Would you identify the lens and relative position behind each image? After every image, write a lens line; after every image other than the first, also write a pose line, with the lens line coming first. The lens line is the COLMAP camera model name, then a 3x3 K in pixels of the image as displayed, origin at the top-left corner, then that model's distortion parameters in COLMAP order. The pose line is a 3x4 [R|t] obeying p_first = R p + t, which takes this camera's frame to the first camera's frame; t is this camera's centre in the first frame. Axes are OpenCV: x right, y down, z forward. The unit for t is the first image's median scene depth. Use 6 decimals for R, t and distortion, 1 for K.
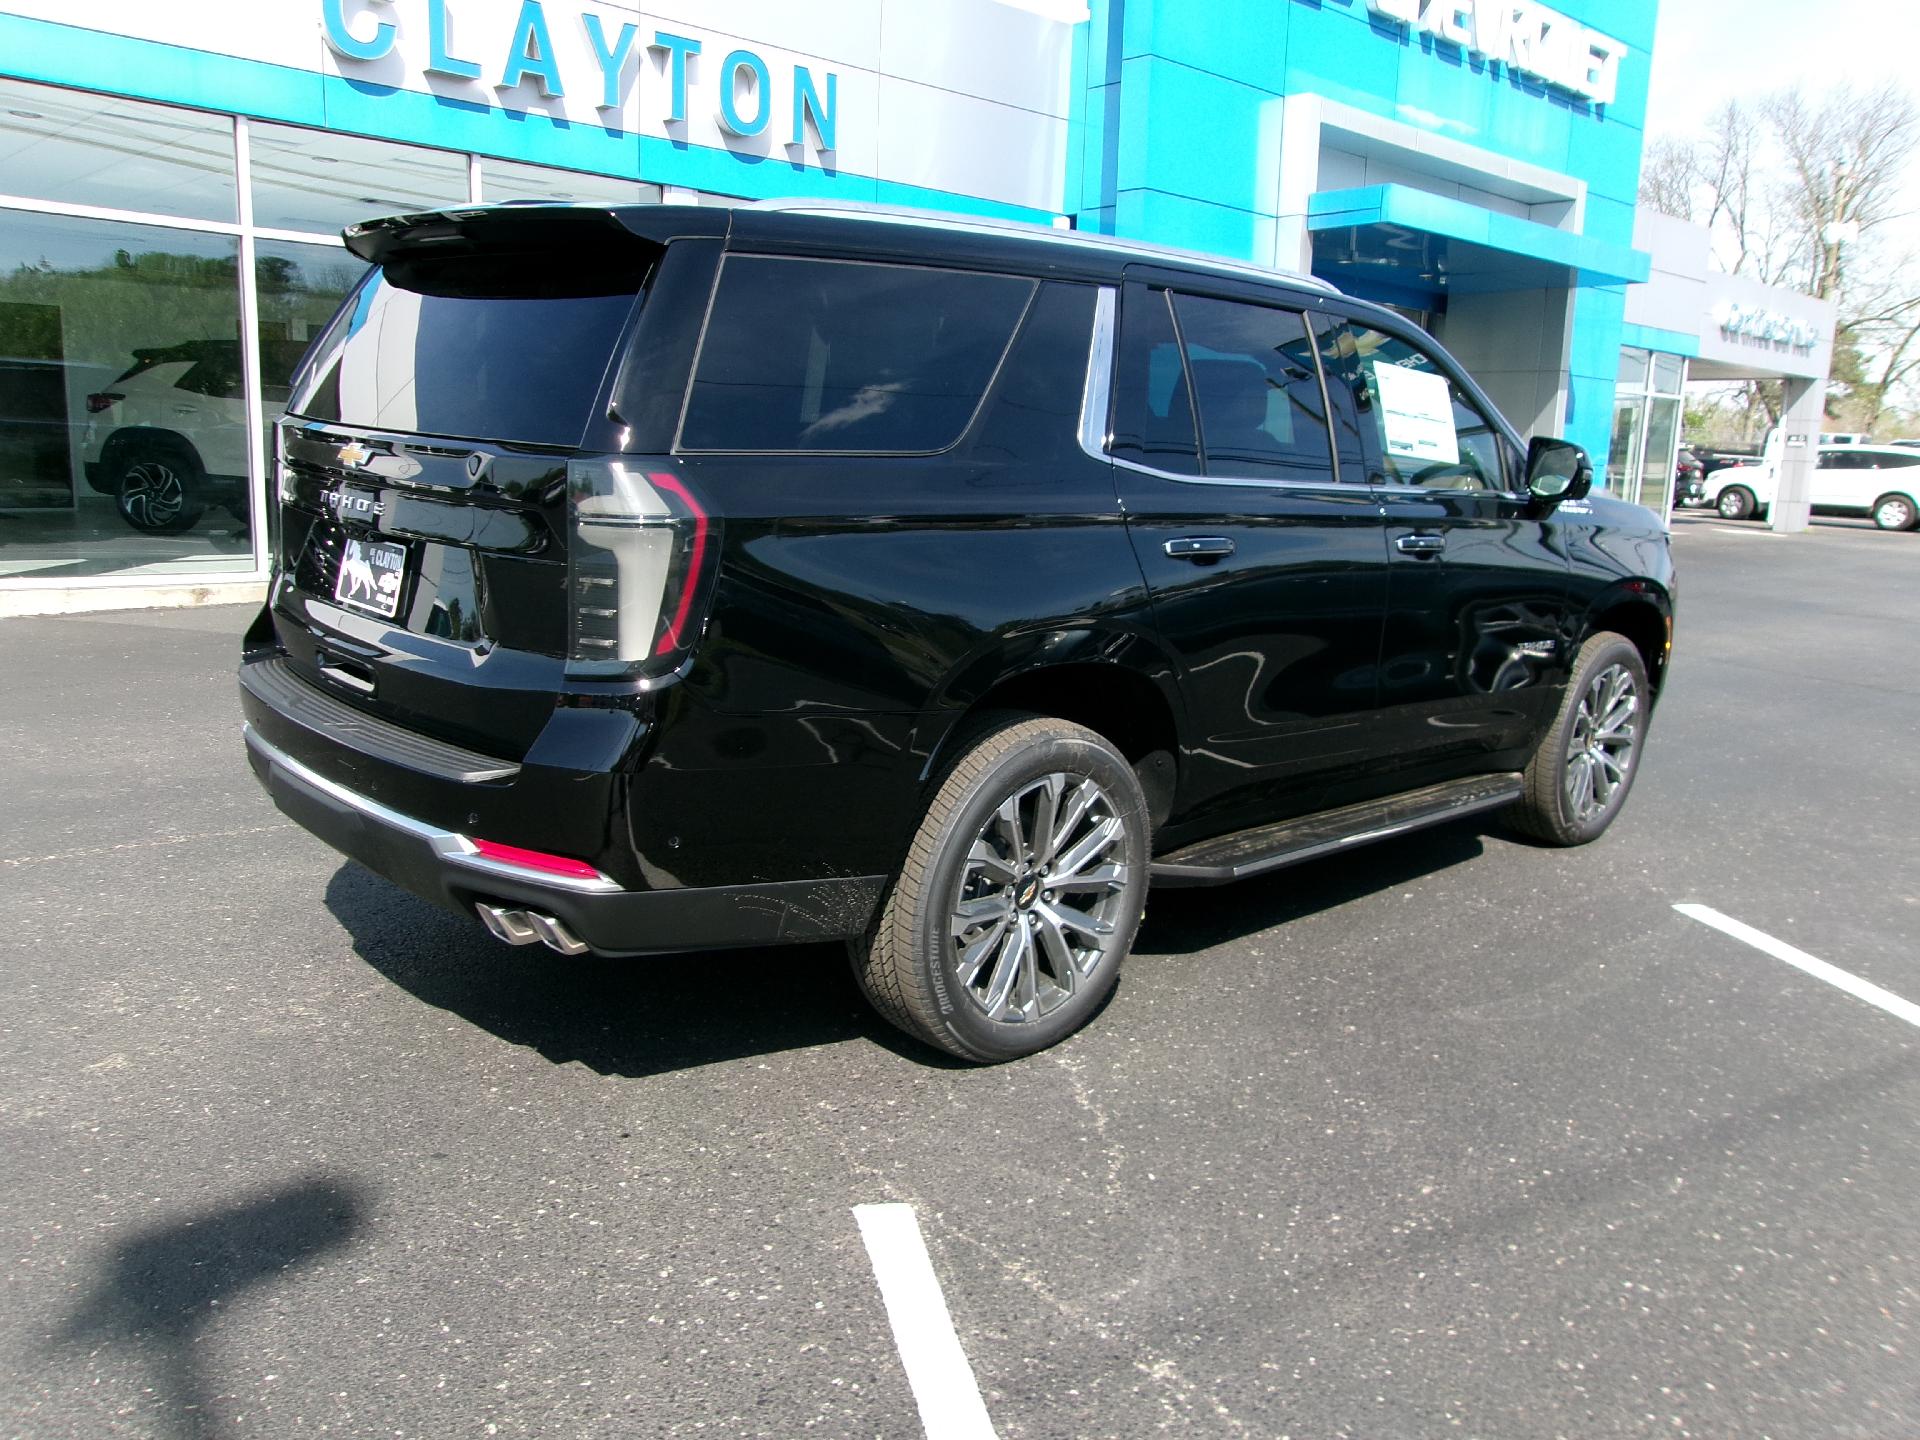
lens RADIAL K [[1489.5, 0, 942.8], [0, 1489.5, 715.6], [0, 0, 1]] dist [-0.028643, 0.029800]
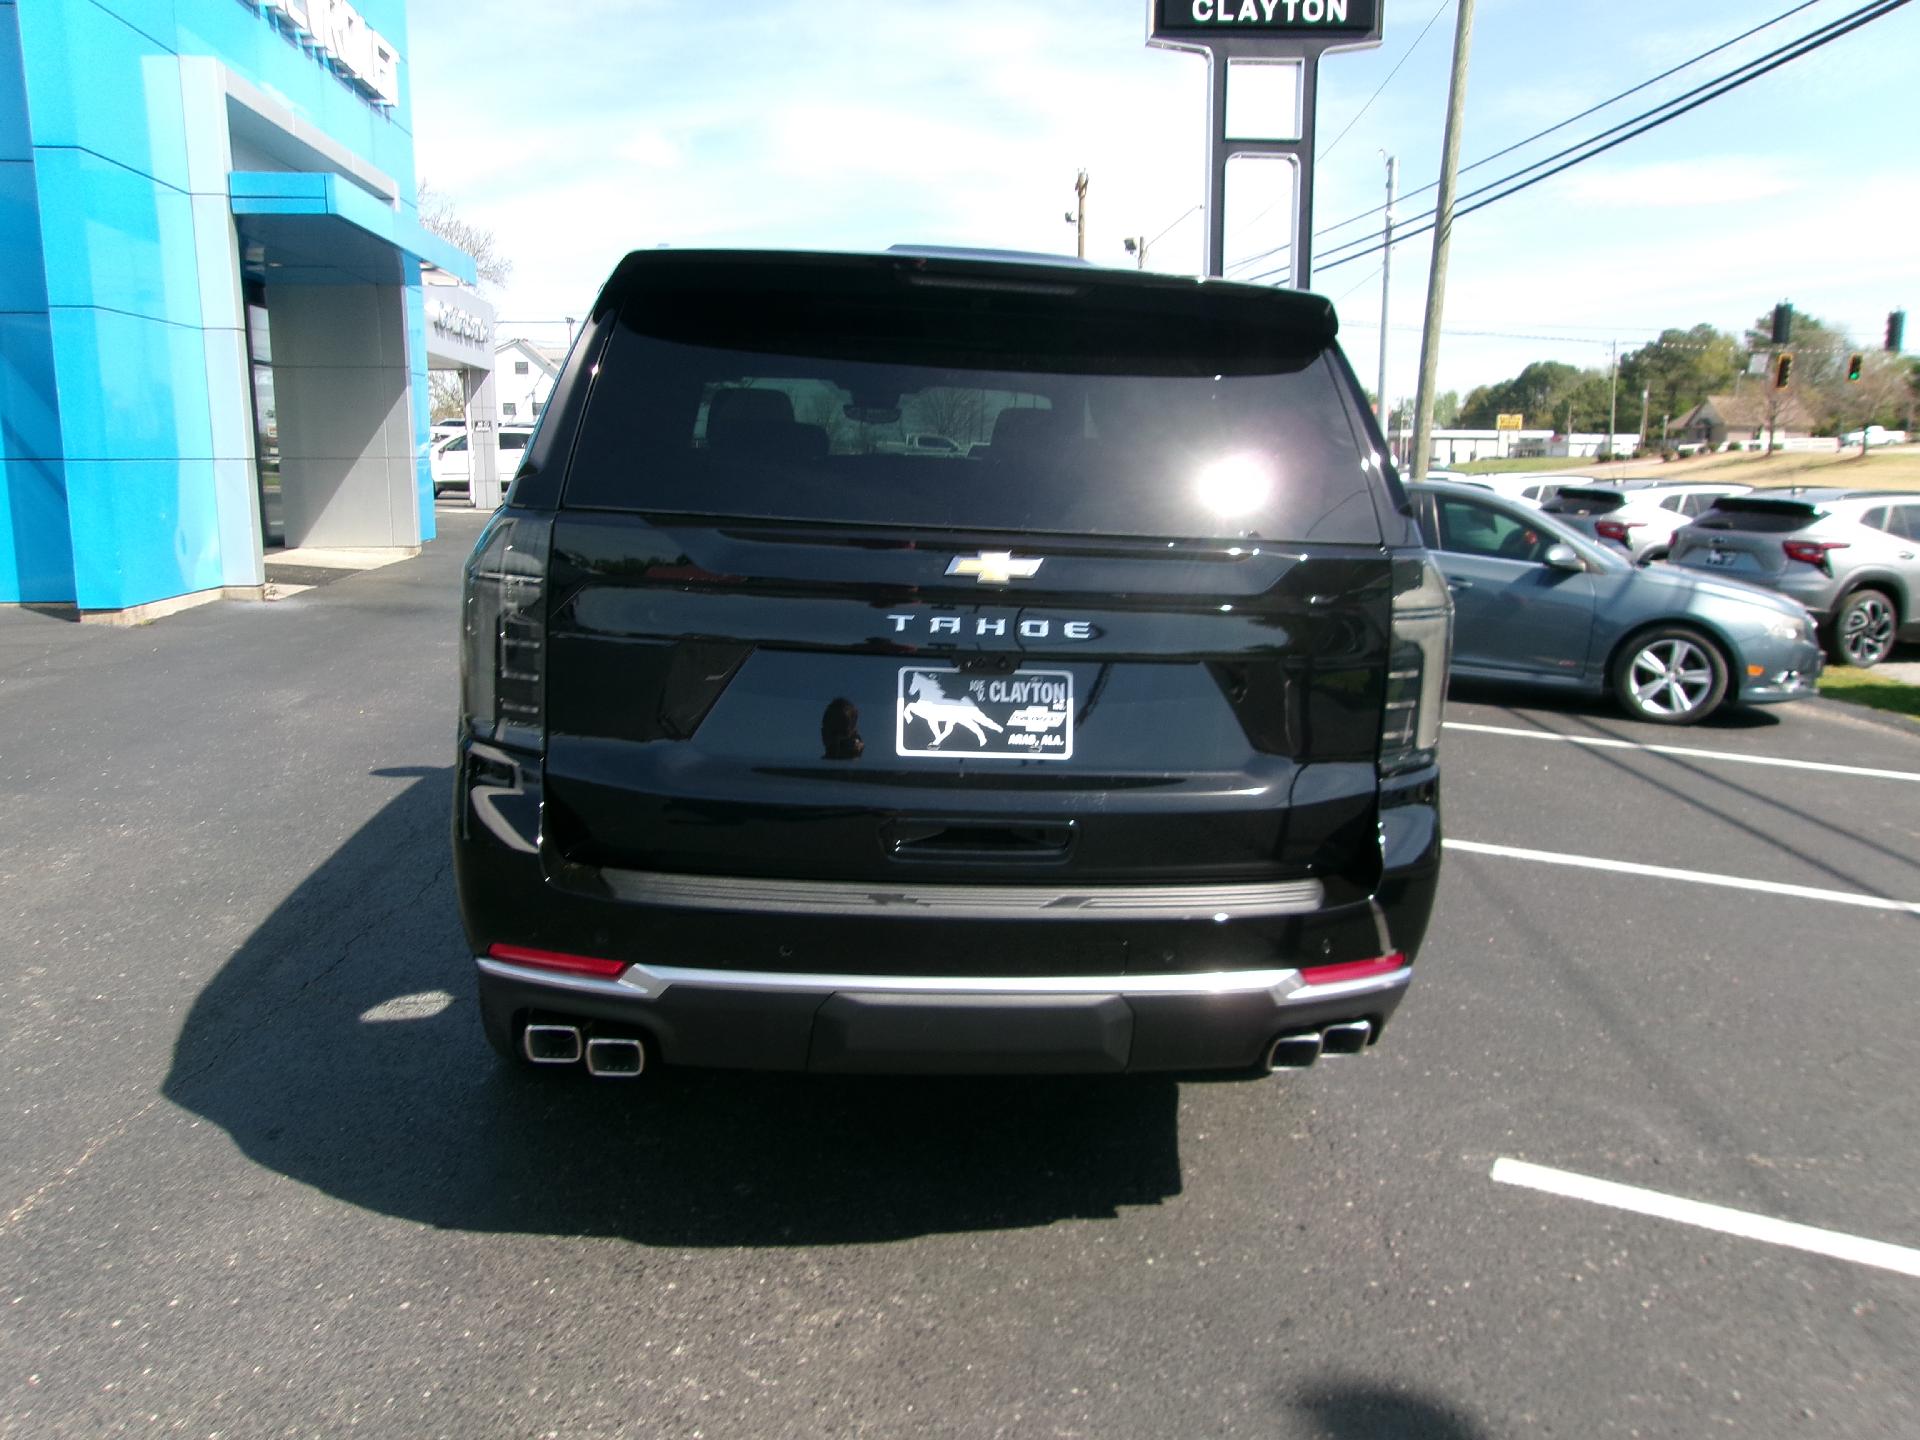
lens RADIAL K [[1496.2, 0, 945.1], [0, 1496.2, 729.5], [0, 0, 1]] dist [-0.070054, 0.105182]
pose [[0.606787, -0.174390, 0.775498, -0.661581], [0.157207, 0.982694, 0.097977, -0.109575], [-0.779163, 0.062462, 0.623701, 0.342232]]
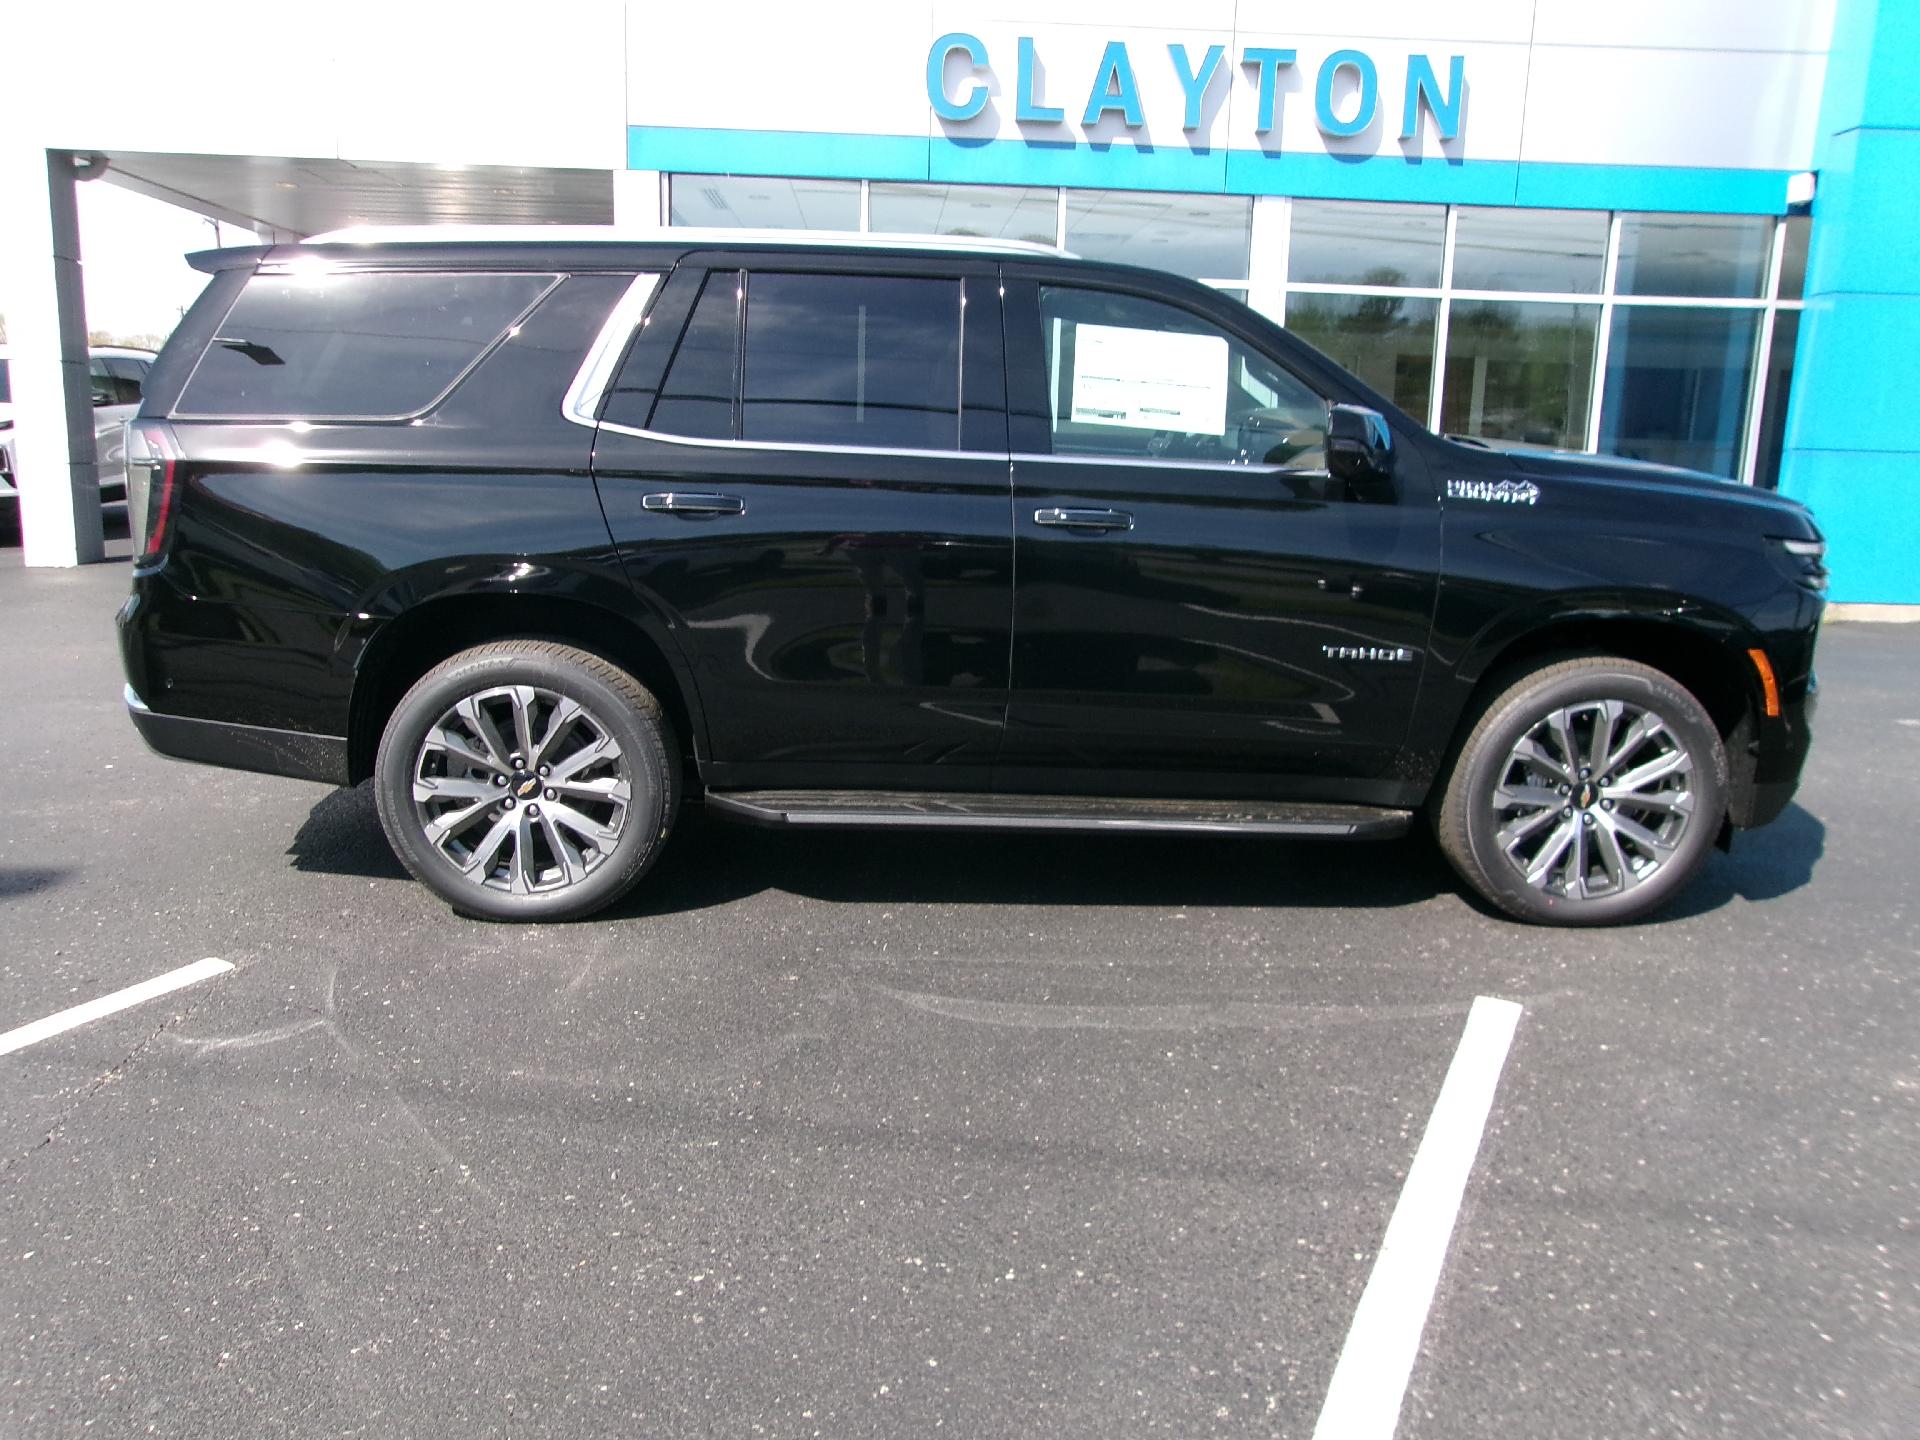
lens RADIAL K [[1496.2, 0, 945.1], [0, 1496.2, 729.5], [0, 0, 1]] dist [-0.070054, 0.105182]
pose [[0.760982, 0.113740, -0.638725, 0.764553], [-0.117911, 0.992363, 0.036234, -0.007185], [0.637968, 0.047739, 0.768582, 0.207548]]
